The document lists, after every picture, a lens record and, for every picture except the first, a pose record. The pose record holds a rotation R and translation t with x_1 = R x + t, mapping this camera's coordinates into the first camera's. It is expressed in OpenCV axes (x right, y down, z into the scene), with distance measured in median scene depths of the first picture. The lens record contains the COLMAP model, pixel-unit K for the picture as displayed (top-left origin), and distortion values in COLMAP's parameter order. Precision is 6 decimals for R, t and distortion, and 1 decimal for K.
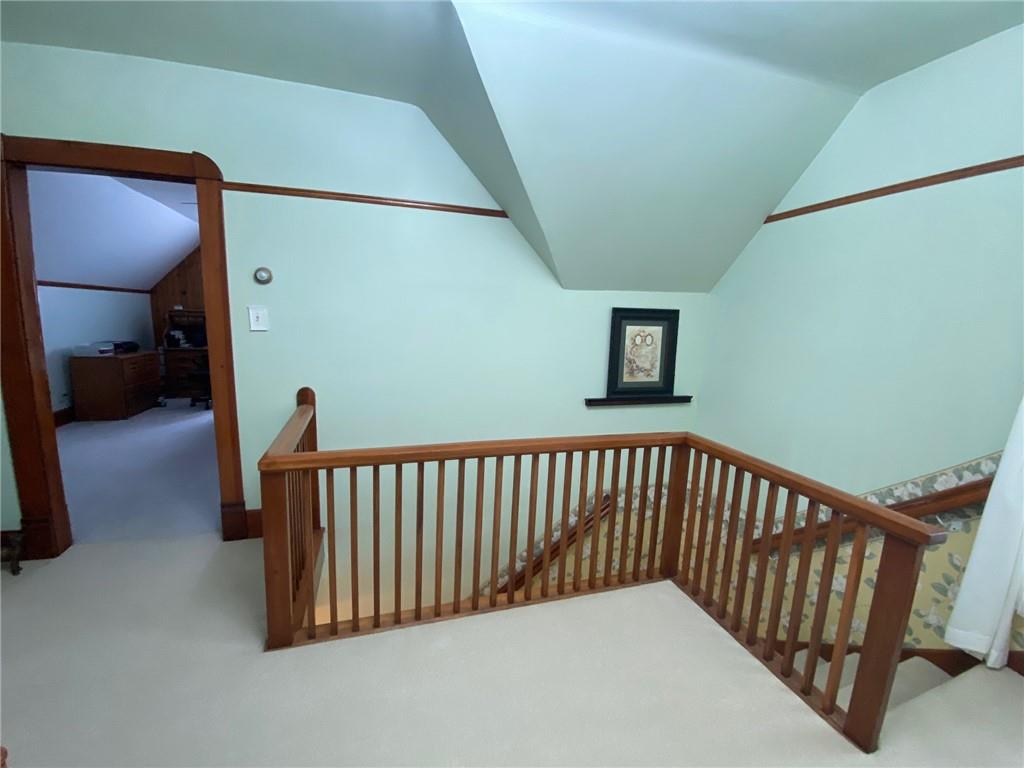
lens RADIAL K [[415.1, 0, 507.9], [0, 415.1, 382.5], [0, 0, 1]] dist [0.024253, -0.023976]
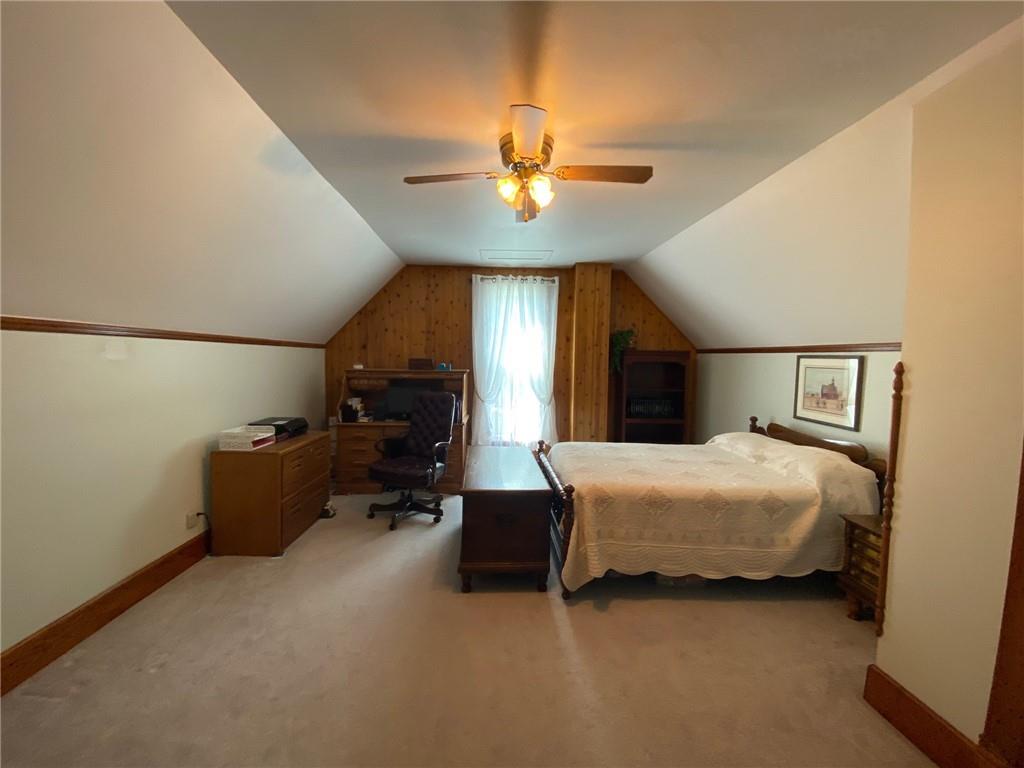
lens RADIAL K [[415.1, 0, 507.9], [0, 415.1, 382.5], [0, 0, 1]] dist [0.024253, -0.023976]
pose [[0.962195, -0.006882, -0.272276, -0.343306], [-0.022601, 0.994215, -0.104999, -0.082343], [0.271424, 0.107184, 0.956473, 0.382108]]
